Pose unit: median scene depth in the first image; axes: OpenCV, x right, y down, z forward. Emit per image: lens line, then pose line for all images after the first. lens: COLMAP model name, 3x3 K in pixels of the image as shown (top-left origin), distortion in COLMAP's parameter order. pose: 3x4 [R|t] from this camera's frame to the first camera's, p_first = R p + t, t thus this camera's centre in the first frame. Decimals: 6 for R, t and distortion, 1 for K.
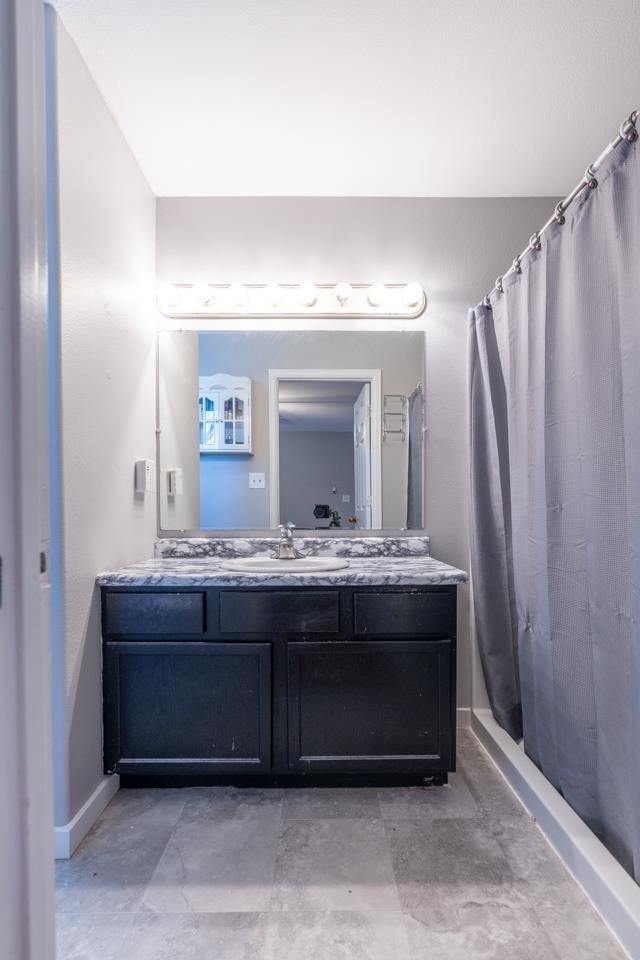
lens RADIAL K [[438.8, 0, 321.8], [0, 438.8, 516.4], [0, 0, 1]] dist [-0.001705, -0.000033]
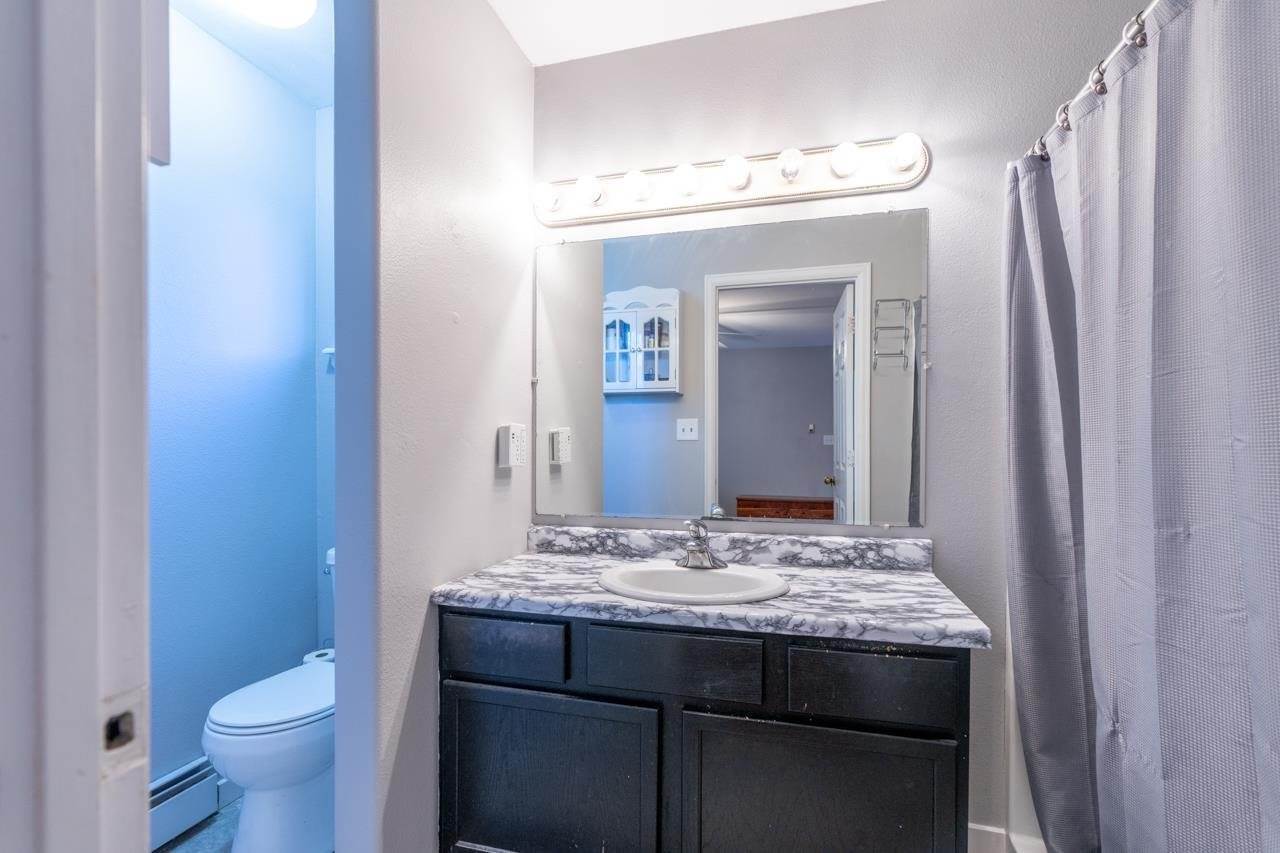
lens RADIAL K [[572.3, 0, 645.0], [0, 572.3, 451.9], [0, 0, 1]] dist [-0.003232, 0.000478]
pose [[0.962868, 0.006360, -0.269899, 0.073271], [-0.006736, 0.999977, -0.000468, -0.076863], [0.269890, 0.002269, 0.962888, 0.118013]]
